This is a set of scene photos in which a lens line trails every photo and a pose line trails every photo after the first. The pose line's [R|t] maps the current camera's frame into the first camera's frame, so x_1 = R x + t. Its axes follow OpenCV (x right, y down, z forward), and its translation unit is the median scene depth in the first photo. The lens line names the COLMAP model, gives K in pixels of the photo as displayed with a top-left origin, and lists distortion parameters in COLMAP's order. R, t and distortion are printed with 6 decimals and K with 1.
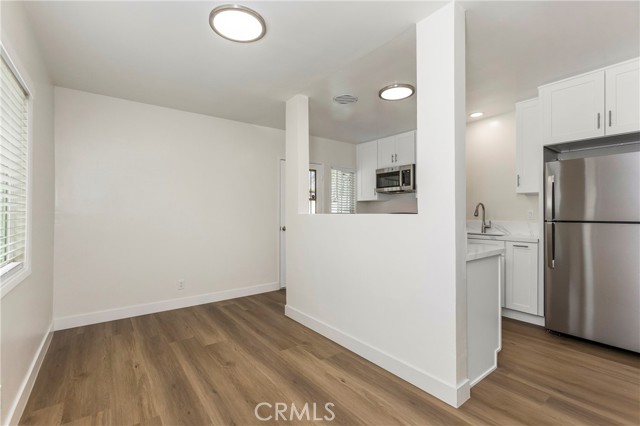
lens RADIAL K [[286.6, 0, 320.0], [0, 286.6, 213.0], [0, 0, 1]] dist [-0.060865, -0.000041]
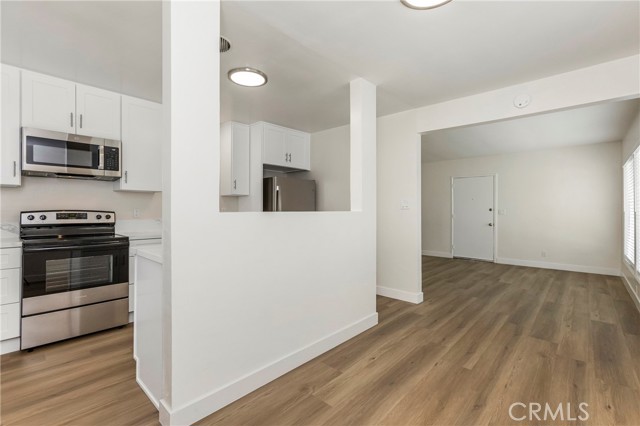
lens RADIAL K [[286.6, 0, 325.1], [0, 286.6, 208.7], [0, 0, 1]] dist [0.000638, 0.000552]
pose [[-0.177744, 0.003310, 0.984071, -0.758215], [-0.000896, 0.999993, -0.003525, -0.004331], [-0.984076, -0.001509, -0.177740, 1.028891]]
